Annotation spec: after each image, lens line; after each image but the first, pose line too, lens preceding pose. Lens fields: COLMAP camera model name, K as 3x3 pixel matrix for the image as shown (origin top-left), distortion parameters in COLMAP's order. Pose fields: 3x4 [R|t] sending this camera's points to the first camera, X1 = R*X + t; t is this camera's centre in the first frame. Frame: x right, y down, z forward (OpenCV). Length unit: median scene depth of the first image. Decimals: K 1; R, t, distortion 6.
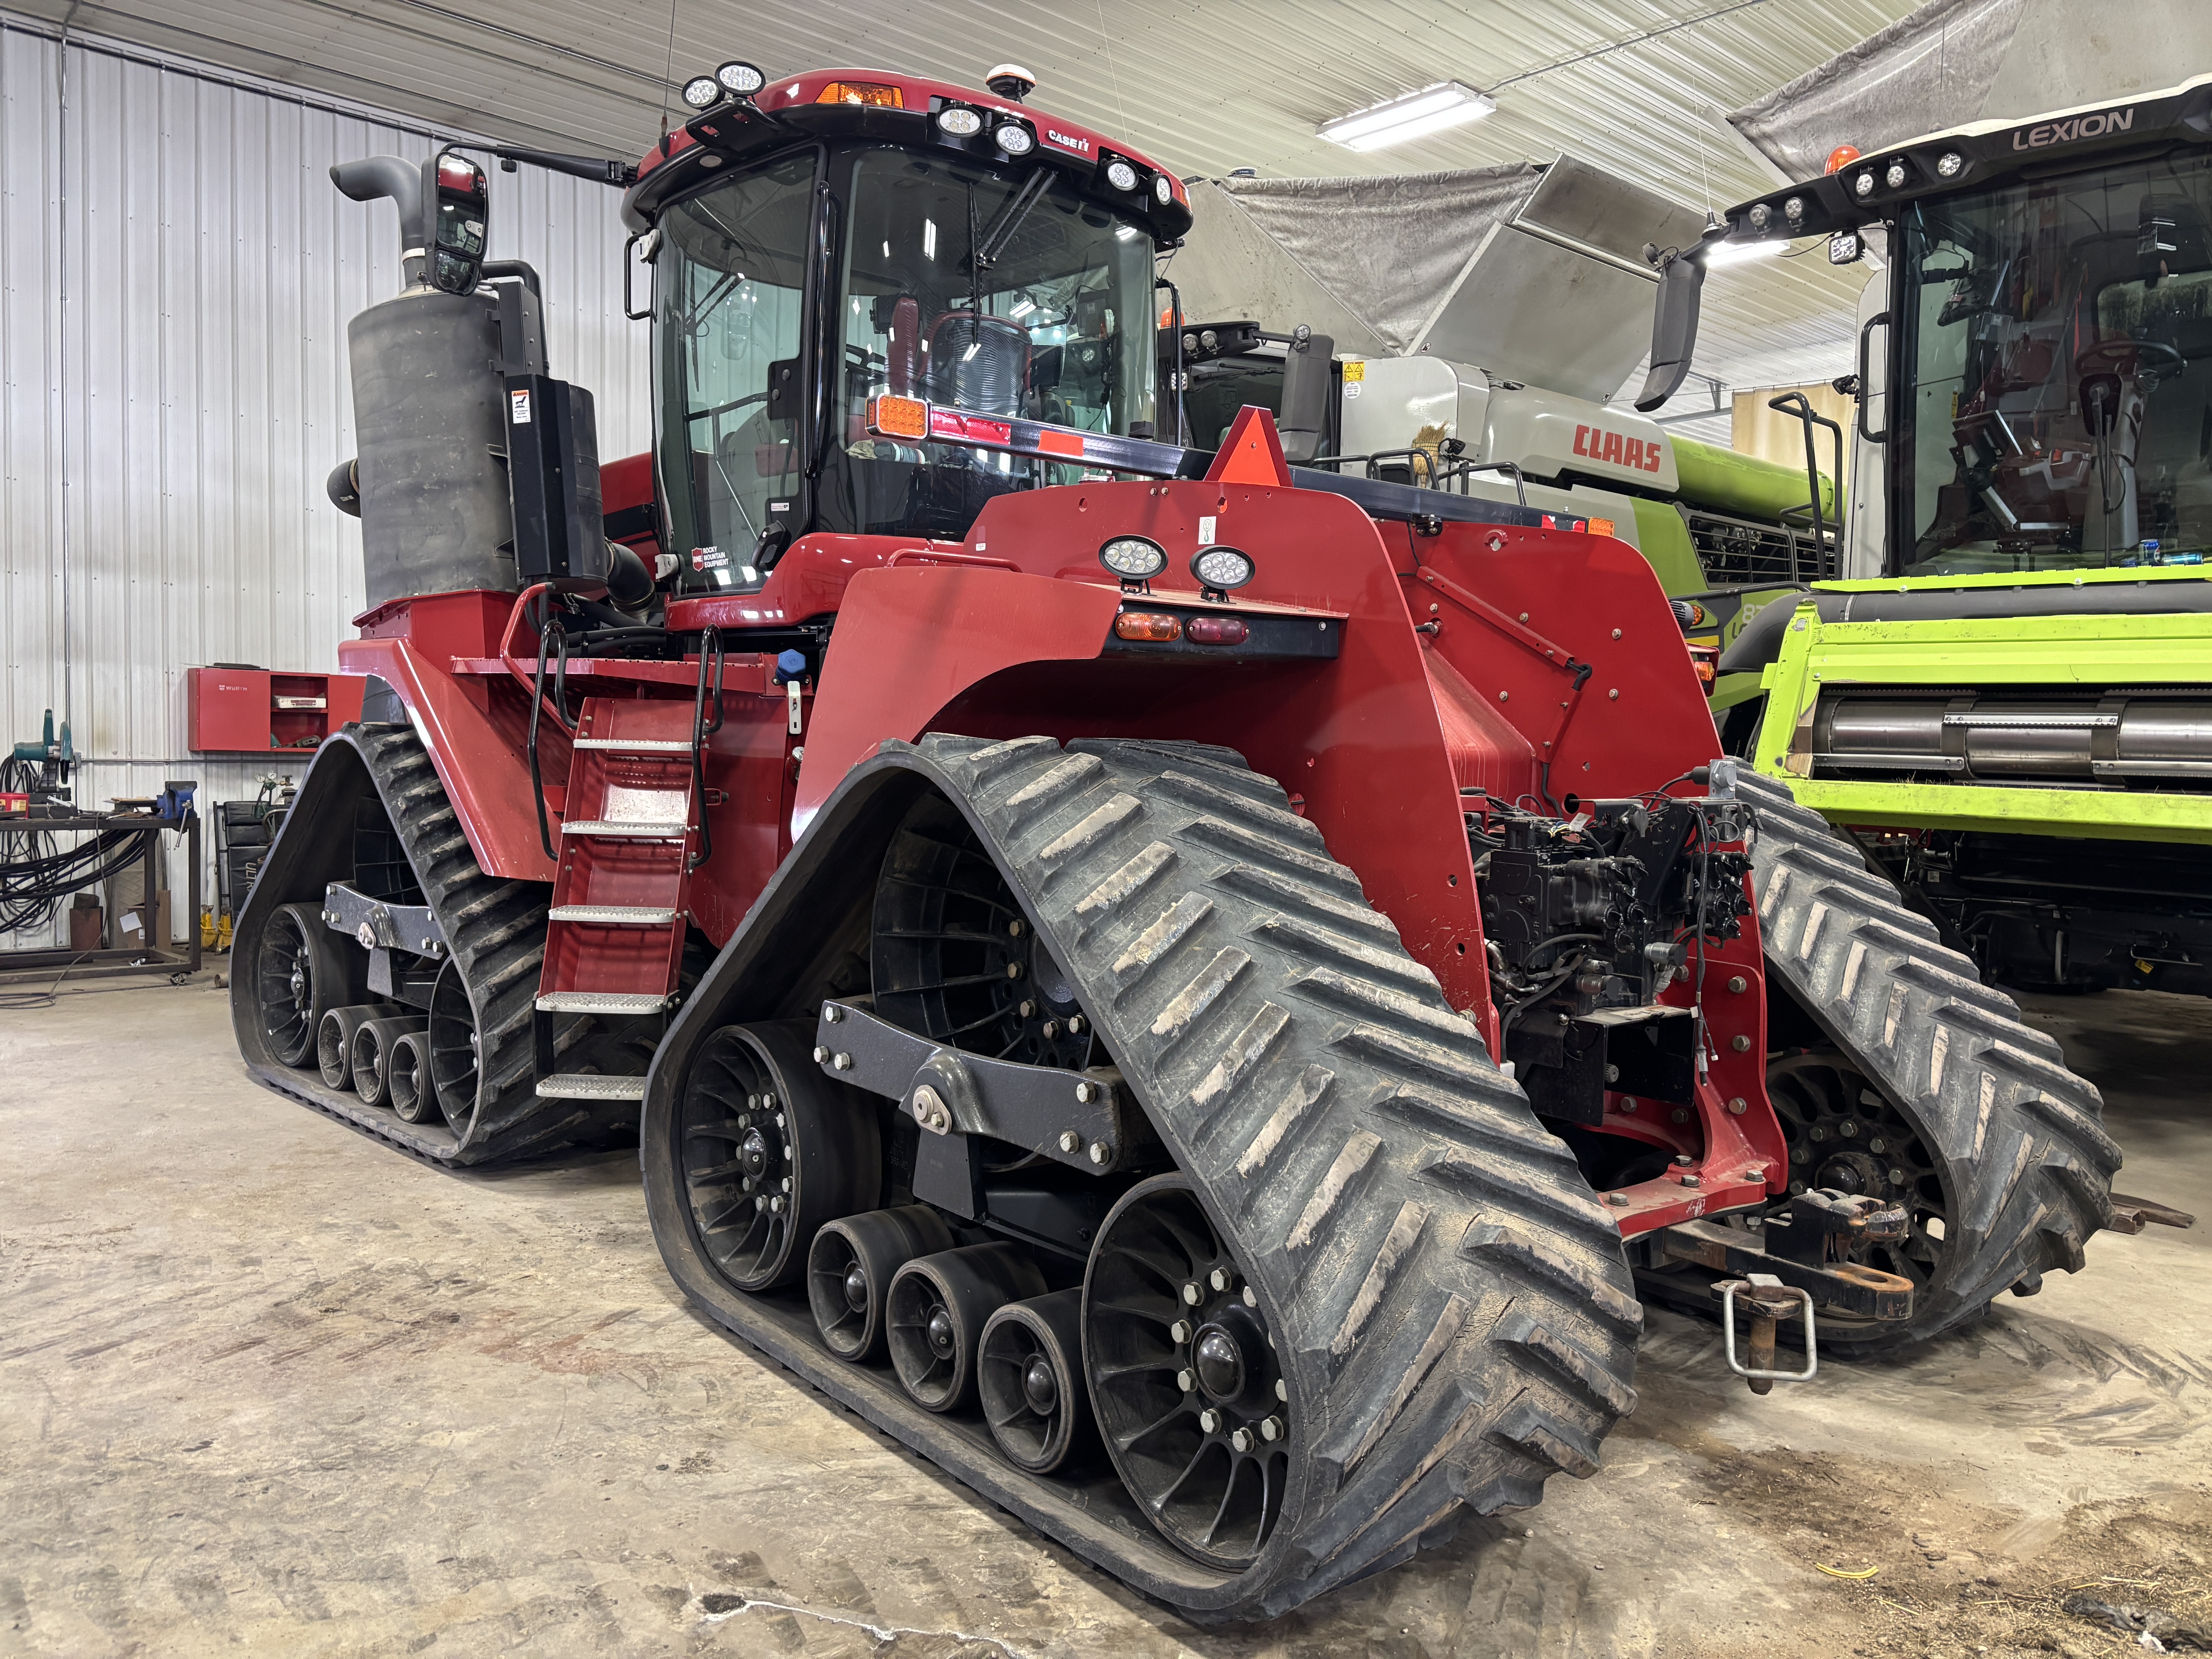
lens RADIAL K [[1677.3, 0, 1117.9], [0, 1677.3, 814.8], [0, 0, 1]] dist [0.006777, -0.032769]
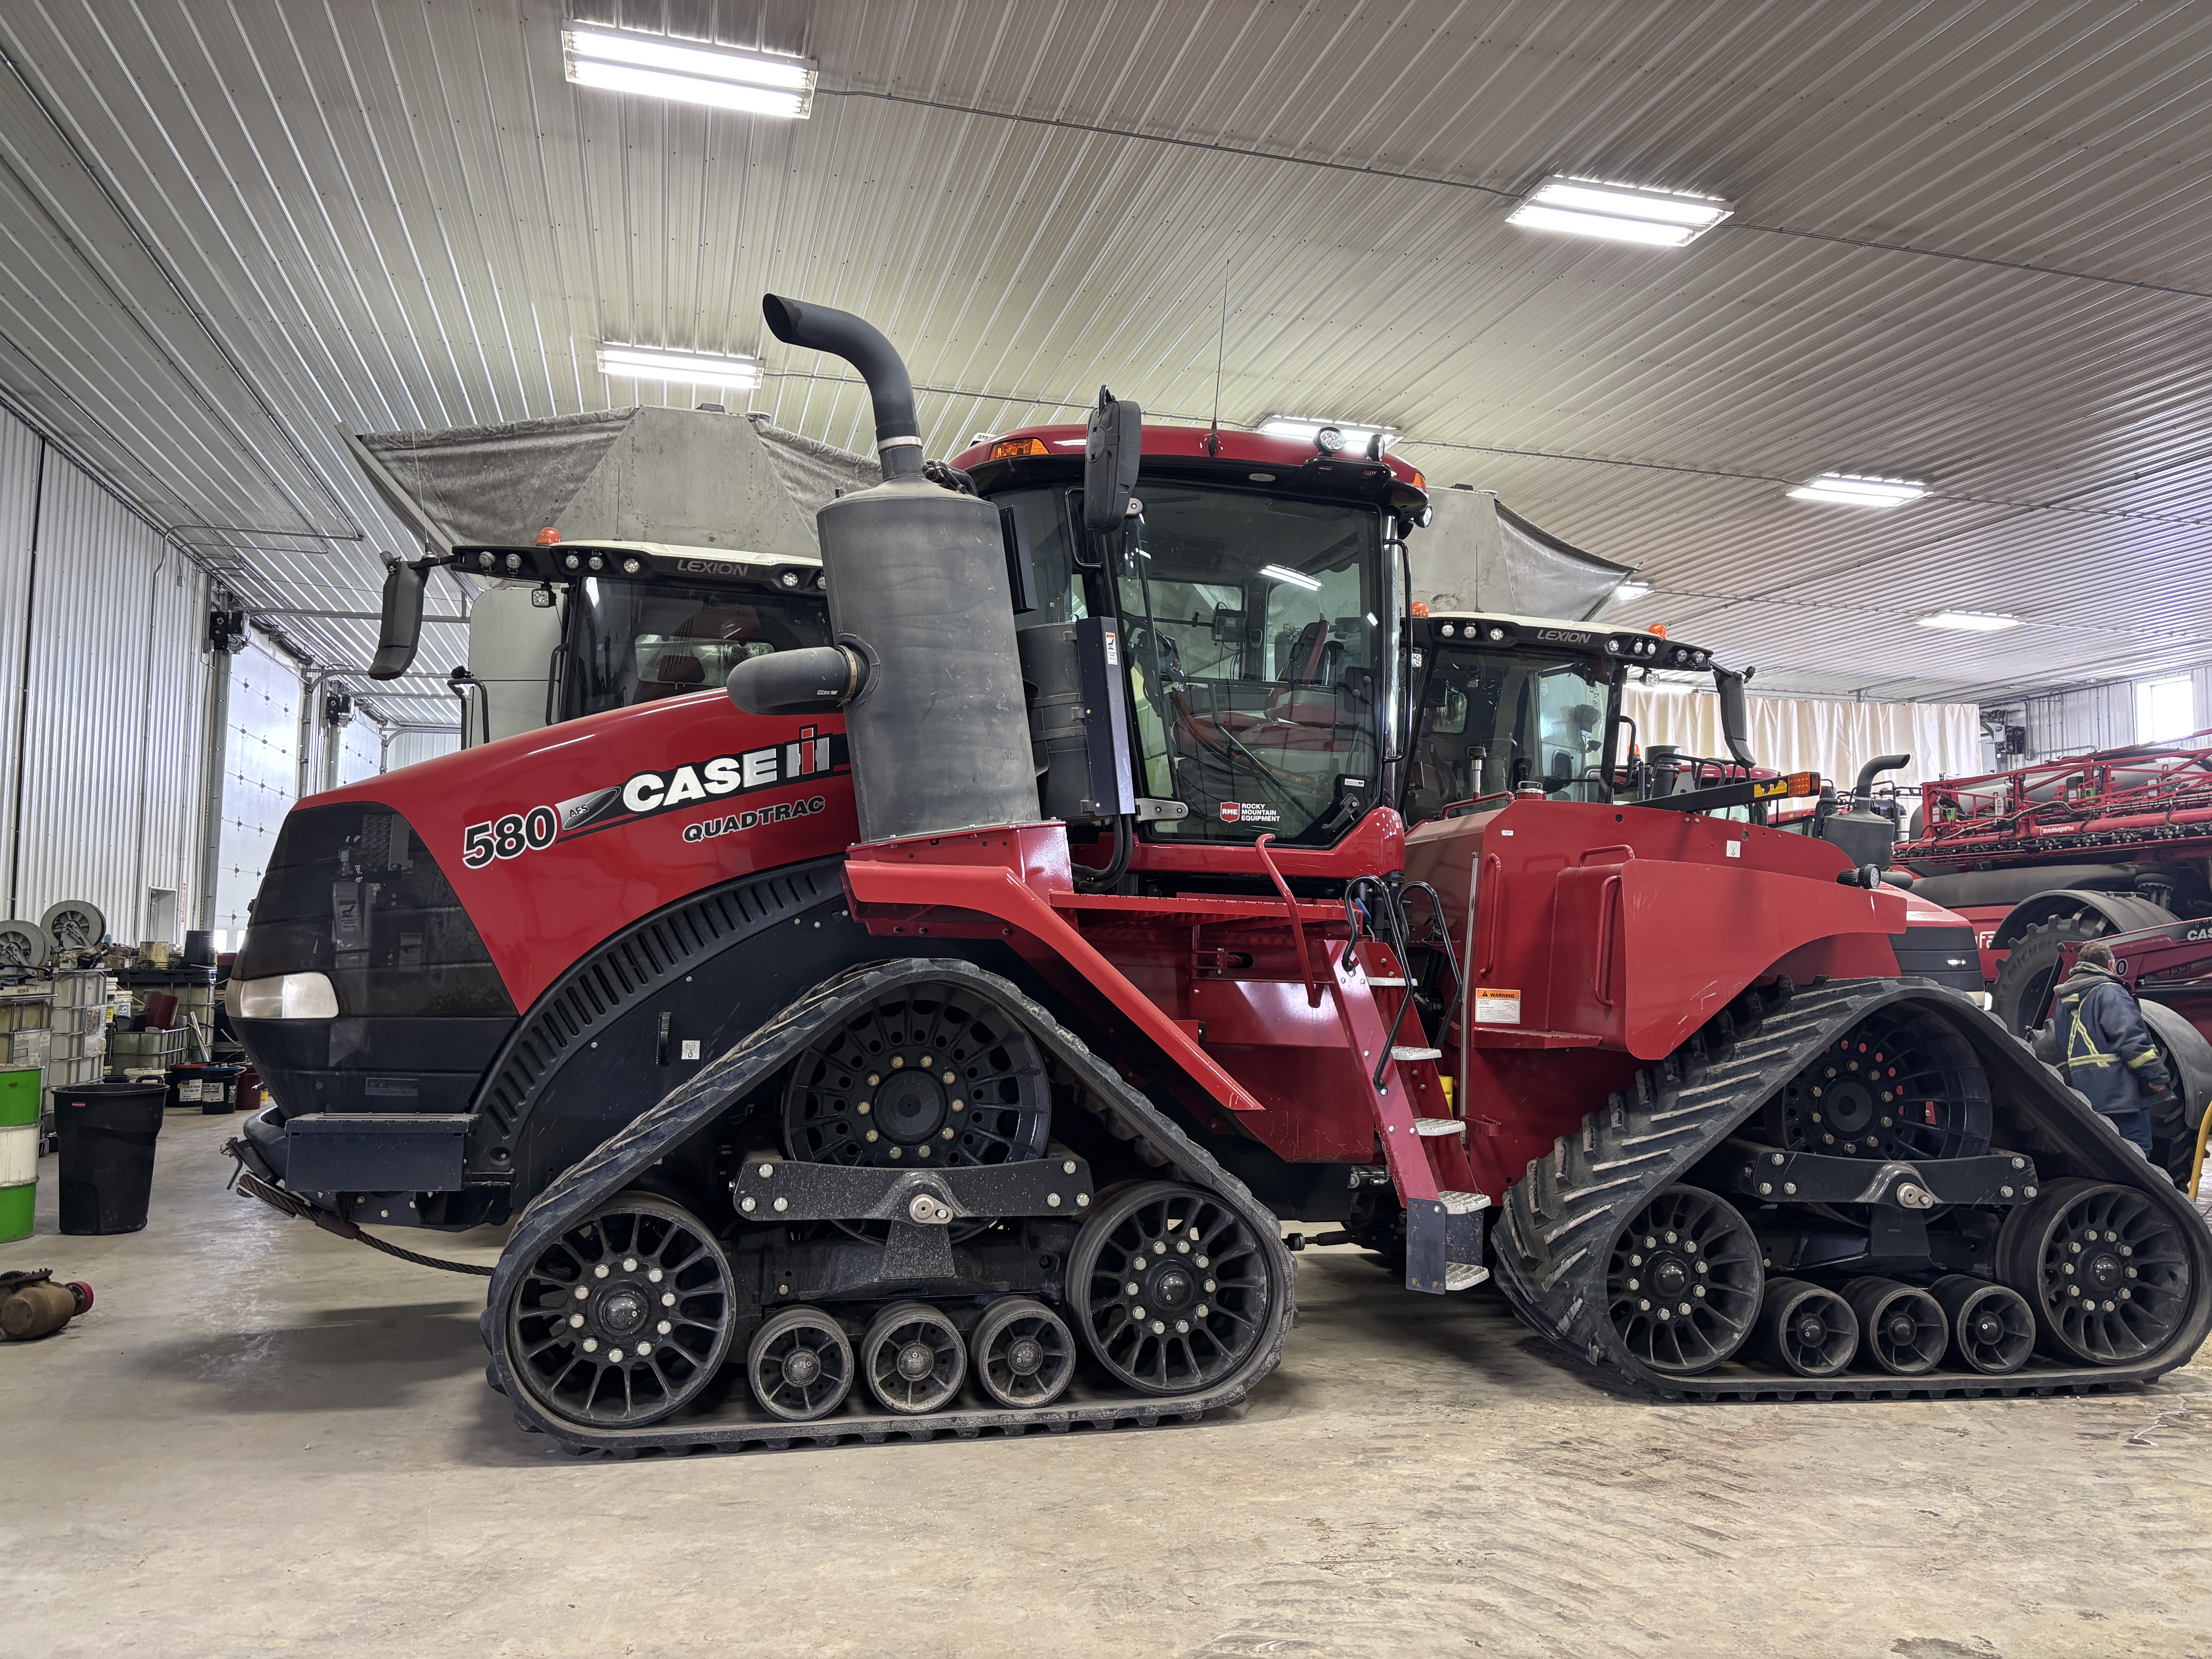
lens RADIAL K [[1677.3, 0, 1123.3], [0, 1677.3, 837.8], [0, 0, 1]] dist [0.006777, -0.032769]
pose [[0.477628, 0.059013, 0.876578, -1.712007], [0.025250, 0.996407, -0.080838, -0.062260], [-0.878199, 0.060744, 0.474422, 0.734718]]
